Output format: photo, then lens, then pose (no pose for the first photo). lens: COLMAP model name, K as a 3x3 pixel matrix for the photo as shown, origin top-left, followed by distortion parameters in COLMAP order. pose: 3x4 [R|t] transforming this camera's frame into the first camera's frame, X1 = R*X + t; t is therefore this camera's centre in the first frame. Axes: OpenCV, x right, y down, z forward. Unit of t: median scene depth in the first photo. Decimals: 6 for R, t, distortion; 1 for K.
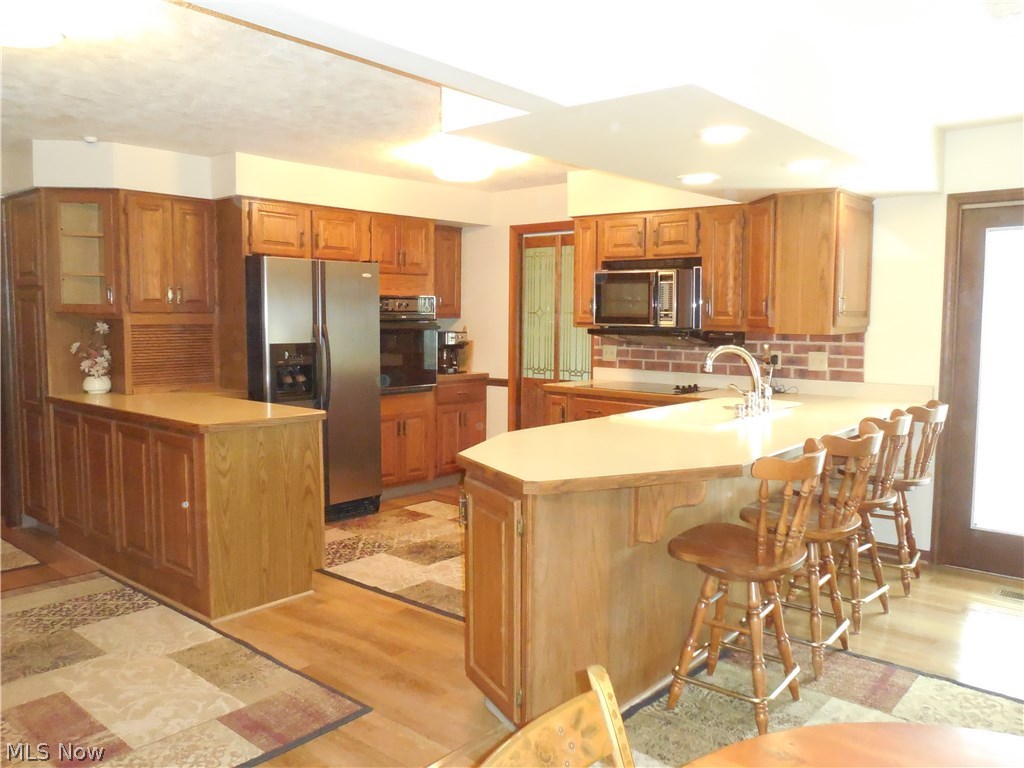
lens RADIAL K [[806.1, 0, 515.2], [0, 806.1, 386.2], [0, 0, 1]] dist [-0.036116, 0.009755]
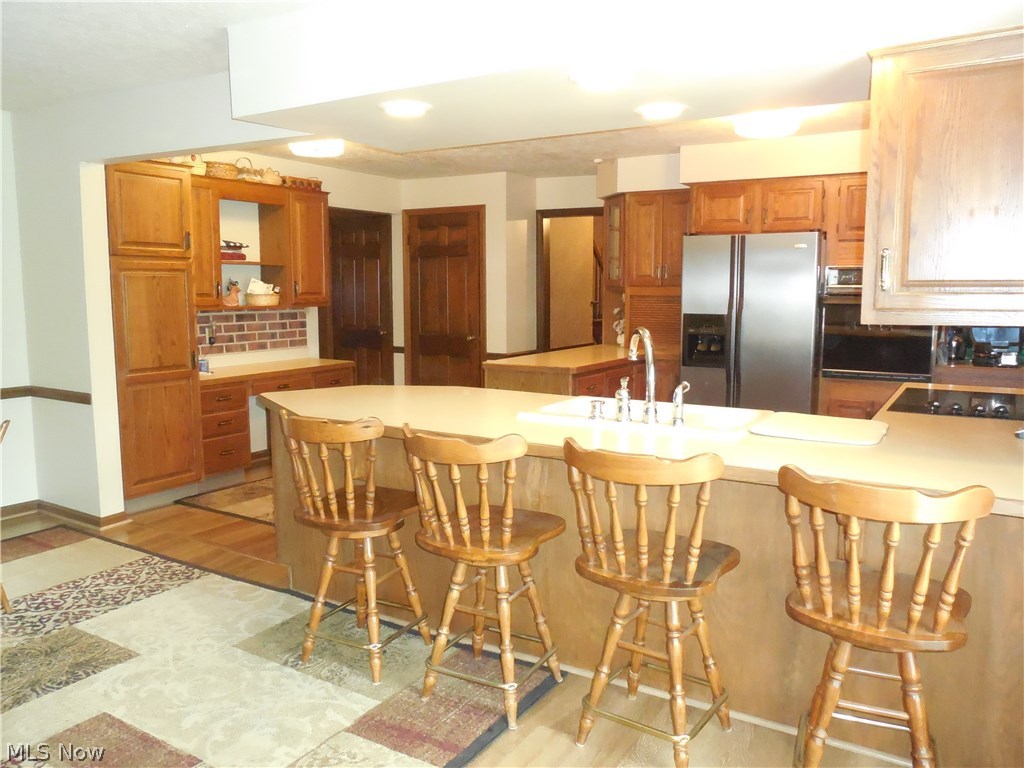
lens RADIAL K [[806.1, 0, 515.2], [0, 806.1, 386.2], [0, 0, 1]] dist [-0.036116, 0.009755]
pose [[0.168928, 0.123825, -0.977819, 0.720177], [-0.080921, 0.990470, 0.111447, -0.054904], [0.982301, 0.060299, 0.177338, 0.533010]]
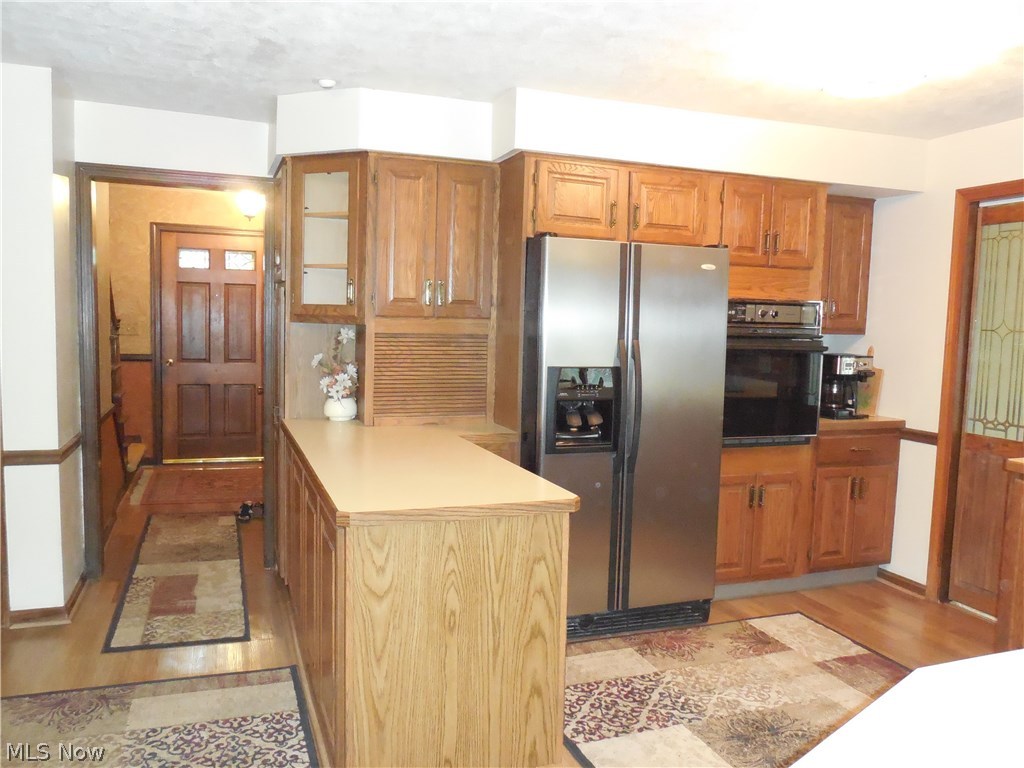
lens RADIAL K [[806.1, 0, 515.2], [0, 806.1, 386.2], [0, 0, 1]] dist [-0.036116, 0.009755]
pose [[0.878206, 0.057907, -0.474765, -0.006363], [-0.062964, 0.998002, 0.005257, -0.035382], [0.474120, 0.025277, 0.880097, 0.362792]]
